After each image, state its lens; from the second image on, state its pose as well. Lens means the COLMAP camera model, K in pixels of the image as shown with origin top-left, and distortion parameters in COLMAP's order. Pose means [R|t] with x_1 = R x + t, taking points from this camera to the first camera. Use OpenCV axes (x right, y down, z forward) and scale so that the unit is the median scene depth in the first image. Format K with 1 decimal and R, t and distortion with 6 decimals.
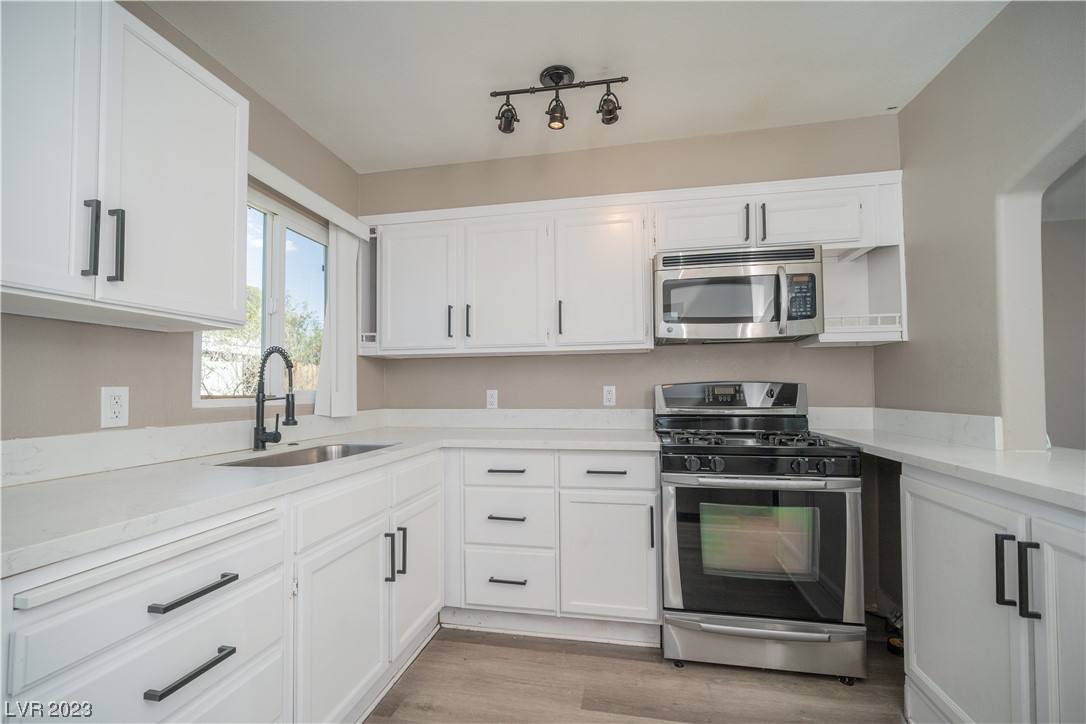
lens RADIAL K [[476.3, 0, 541.6], [0, 476.3, 377.5], [0, 0, 1]] dist [-0.000711, -0.000077]
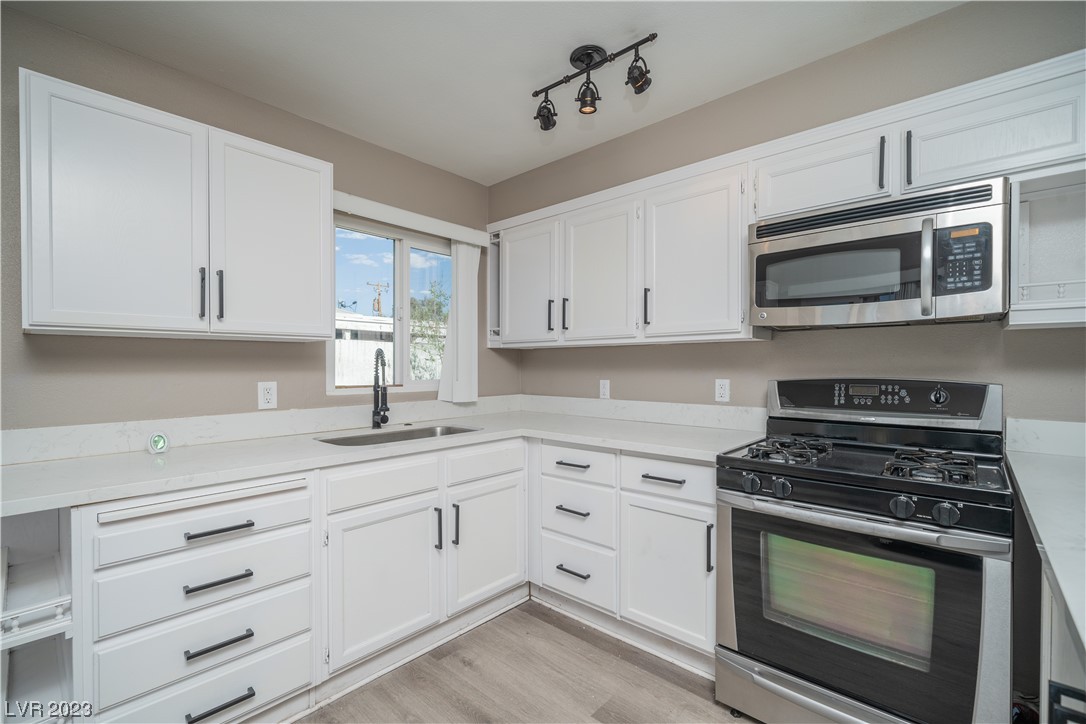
lens RADIAL K [[475.0, 0, 541.6], [0, 475.0, 372.3], [0, 0, 1]] dist [-0.000356, -0.000104]
pose [[0.859933, 0.014759, -0.510194, 0.398300], [0.006822, 0.999160, 0.040403, -0.042951], [0.510362, -0.038224, 0.859110, 0.109991]]
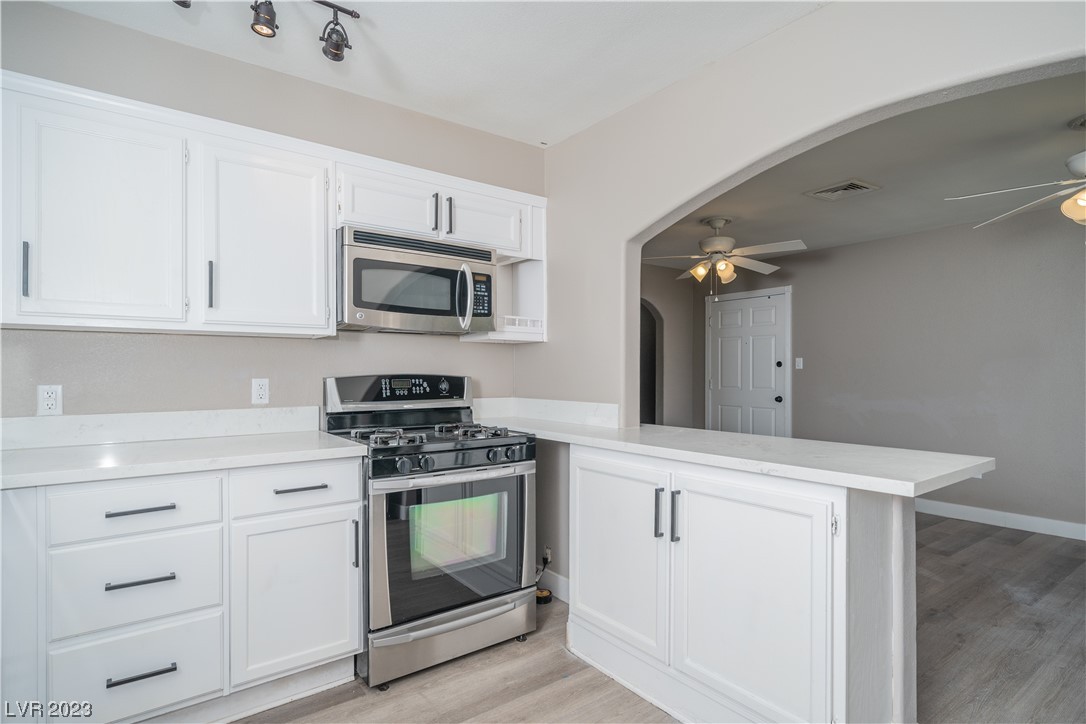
lens RADIAL K [[543.1, 0, 543.3], [0, 543.1, 372.5], [0, 0, 1]] dist [-0.000402, -0.000920]
pose [[0.671477, 0.006479, 0.740997, -0.268330], [-0.023569, 0.999643, 0.012617, -0.018216], [-0.740651, -0.025937, 0.671390, 0.090572]]
